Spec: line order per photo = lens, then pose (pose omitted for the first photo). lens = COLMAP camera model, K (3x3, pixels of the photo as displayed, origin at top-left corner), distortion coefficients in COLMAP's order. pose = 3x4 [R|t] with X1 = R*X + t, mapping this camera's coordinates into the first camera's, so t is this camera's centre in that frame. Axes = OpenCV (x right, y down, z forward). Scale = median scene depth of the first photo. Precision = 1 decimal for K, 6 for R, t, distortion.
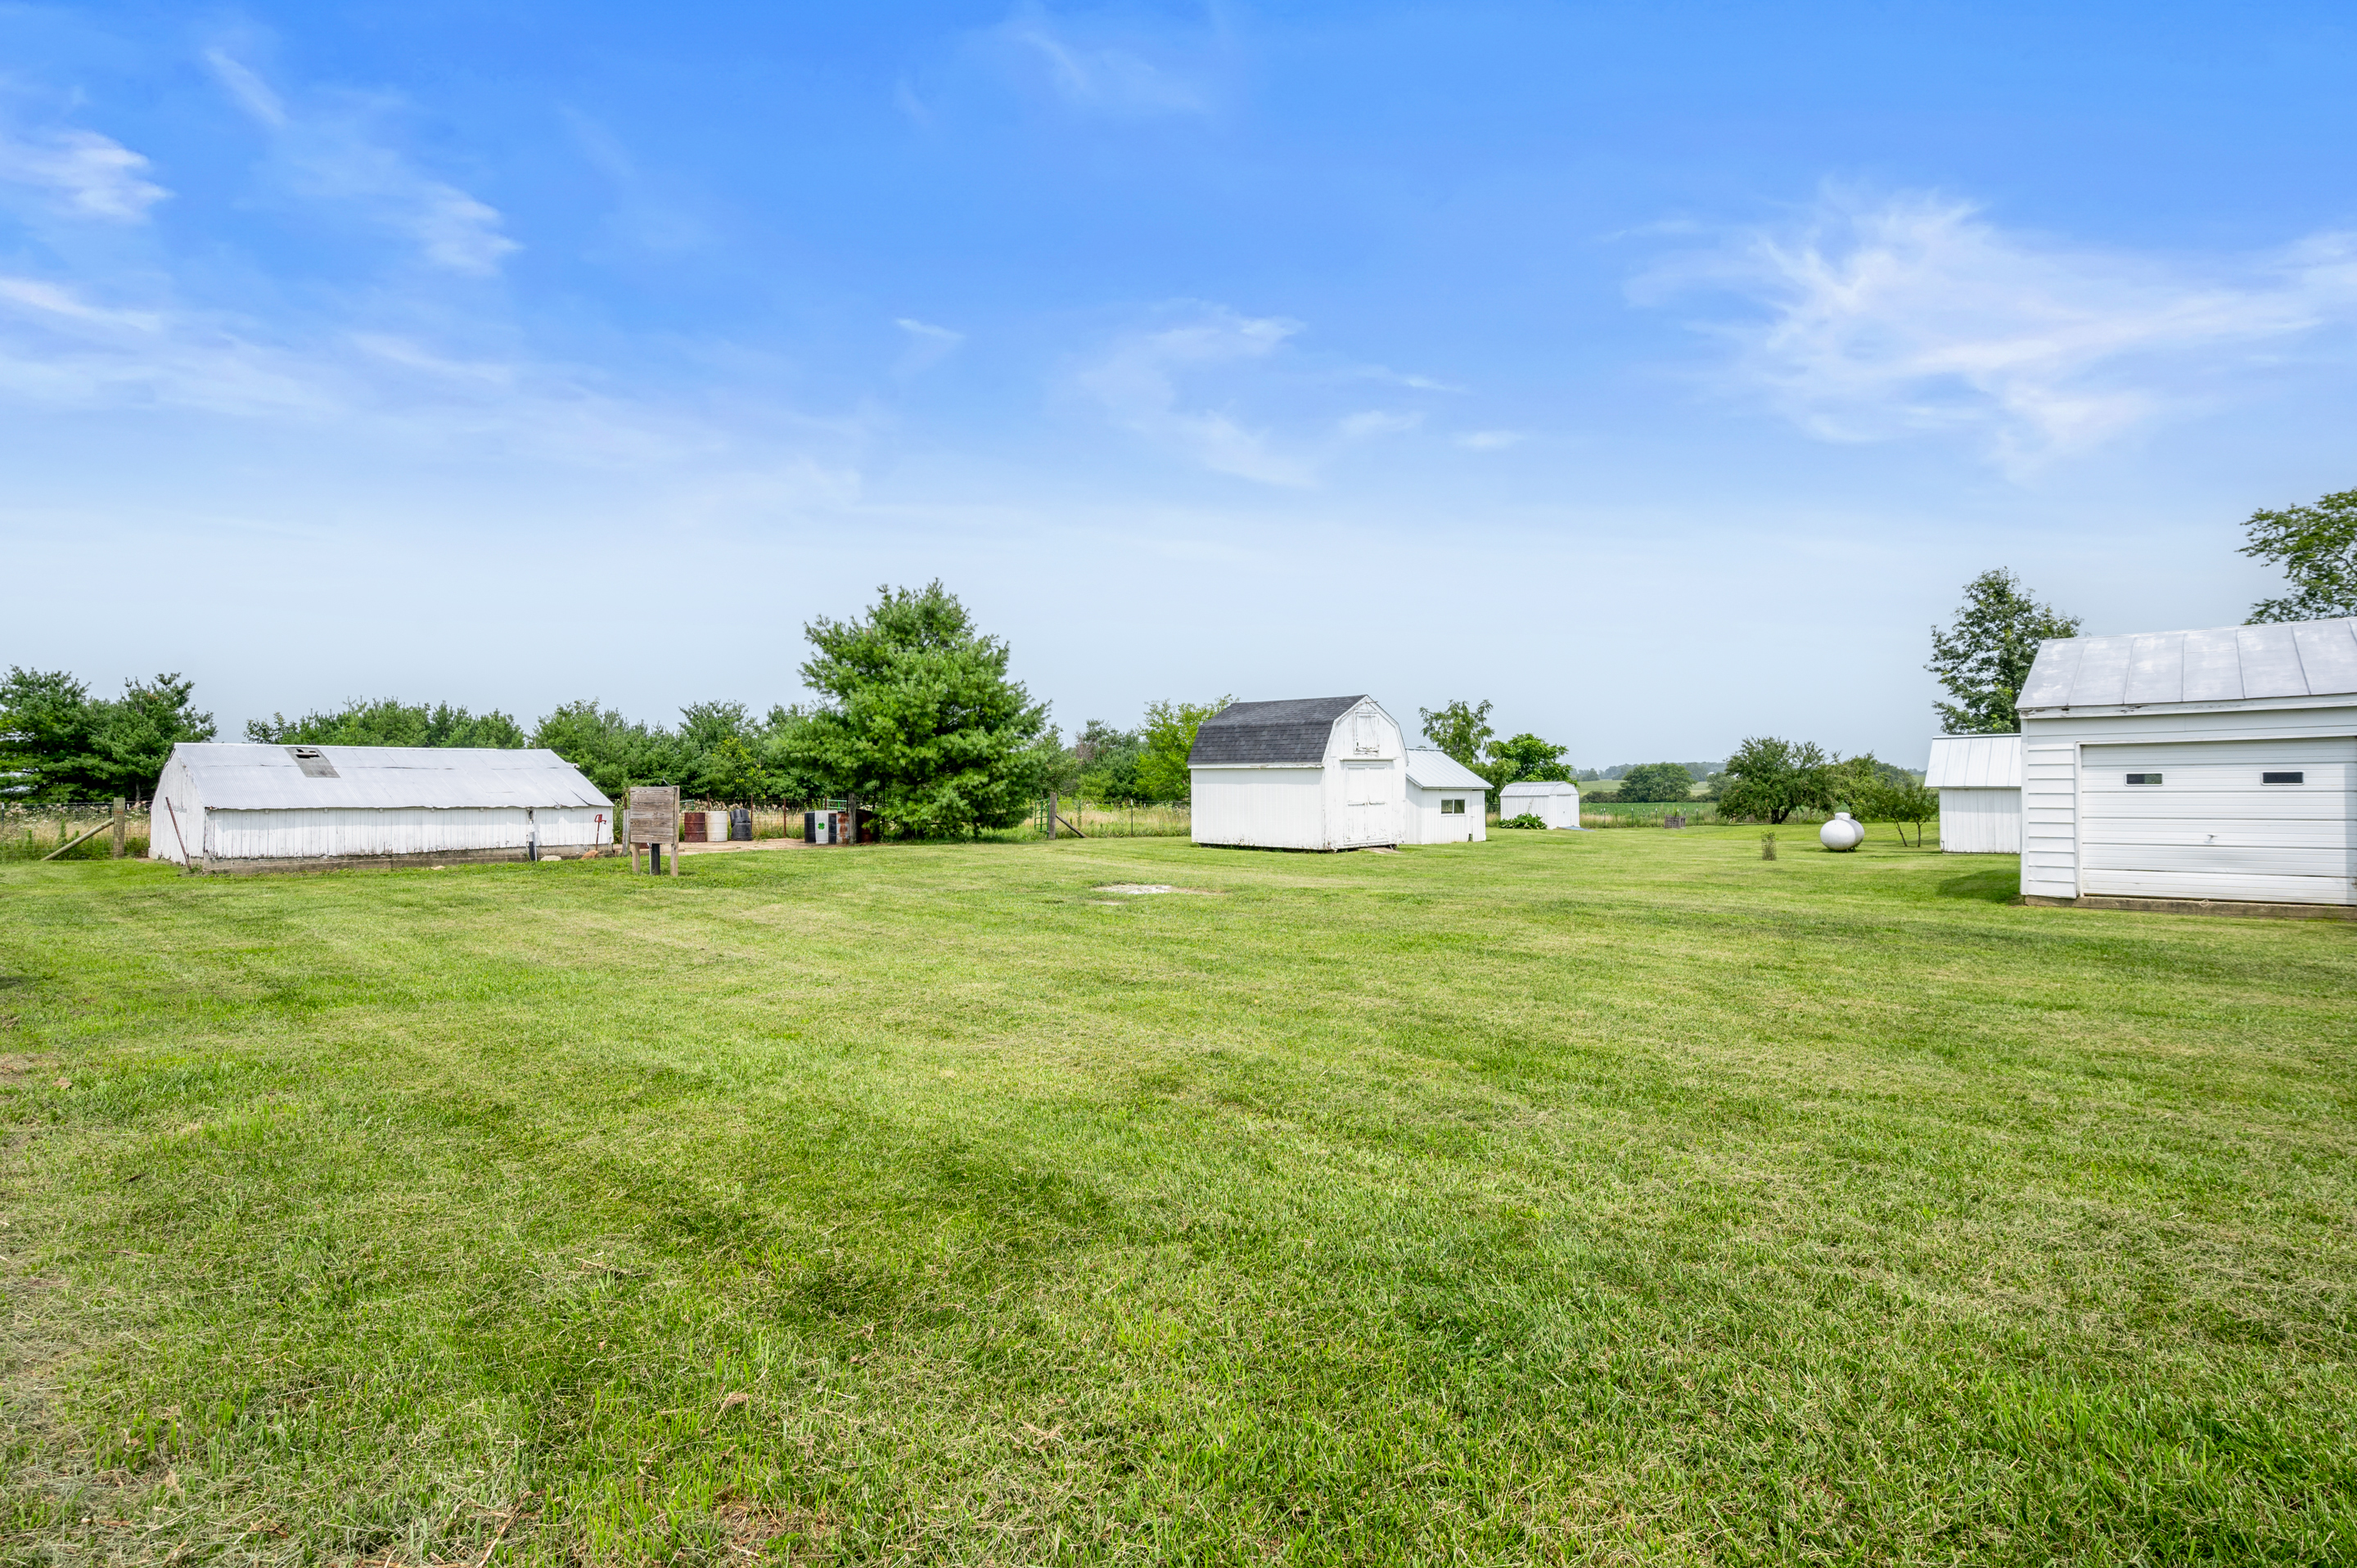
lens RADIAL K [[1116.0, 0, 1188.7], [0, 1116.0, 786.5], [0, 0, 1]] dist [-0.000565, -0.000183]
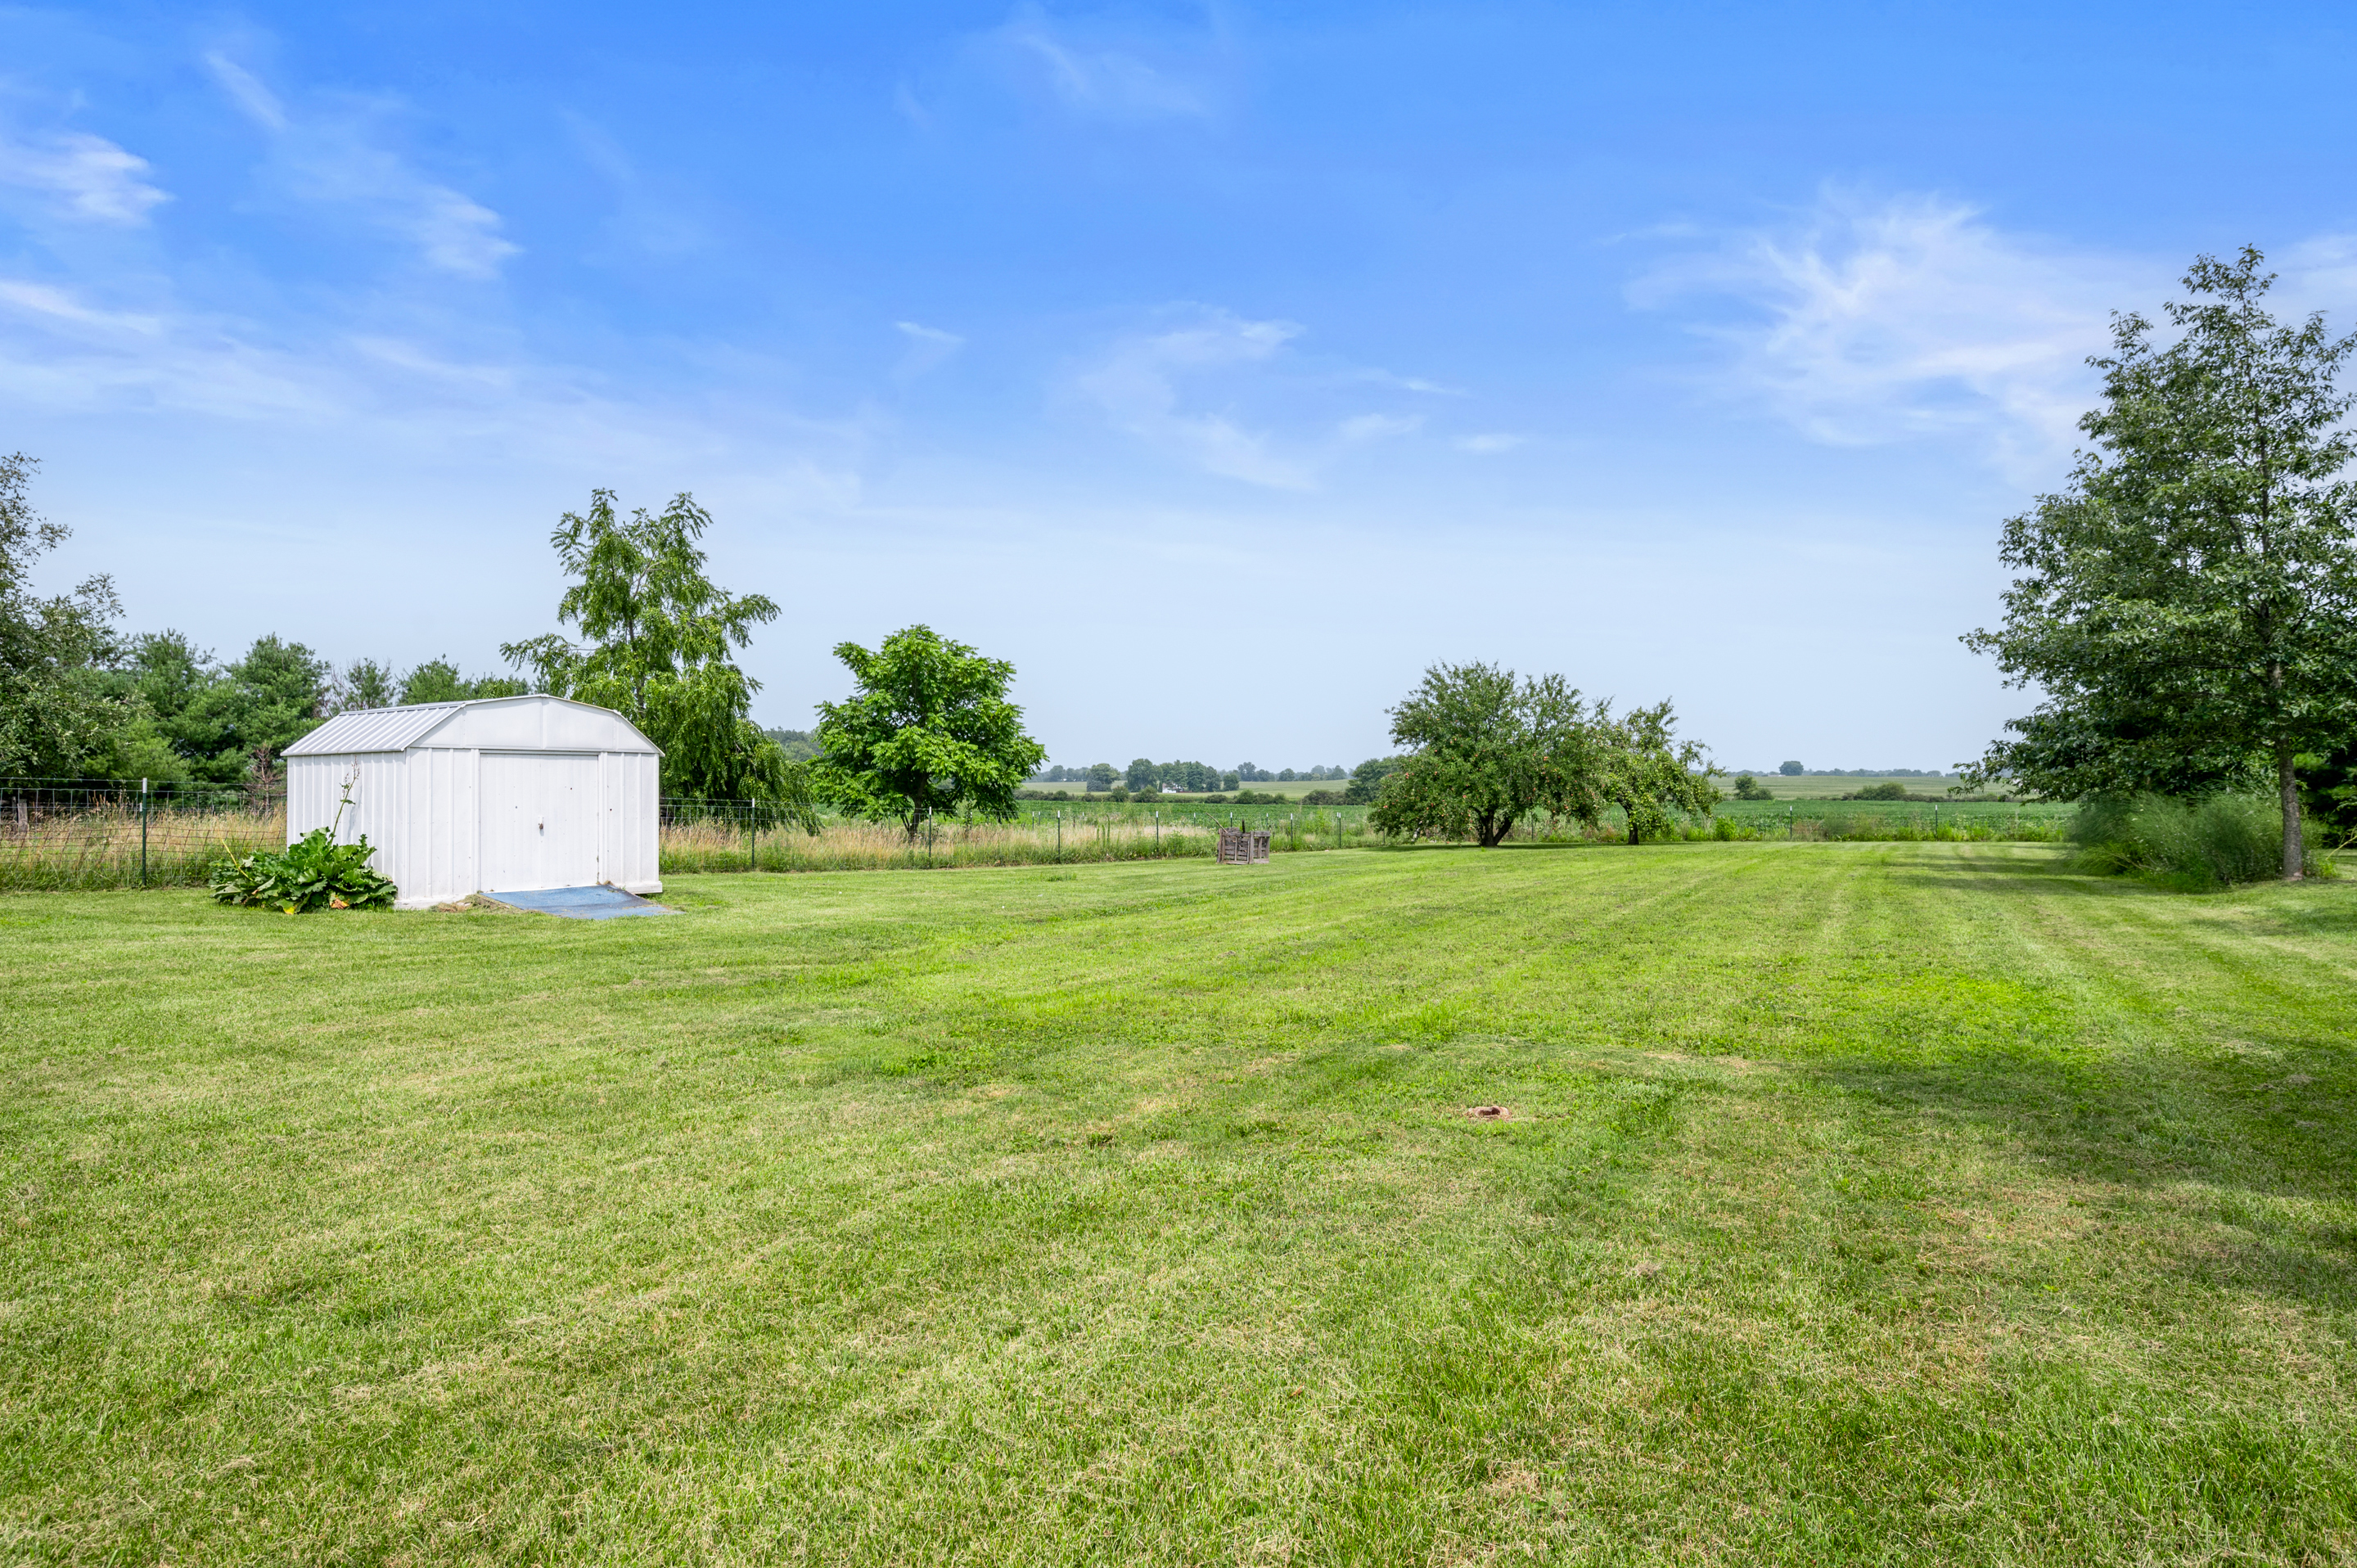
lens RADIAL K [[1344.2, 0, 1175.4], [0, 1344.2, 782.4], [0, 0, 1]] dist [0.000665, 0.000018]
pose [[0.973151, 0.011106, 0.229899, 0.267389], [-0.011090, 0.999938, -0.001365, 0.008787], [-0.229900, -0.001221, 0.973213, 0.477473]]
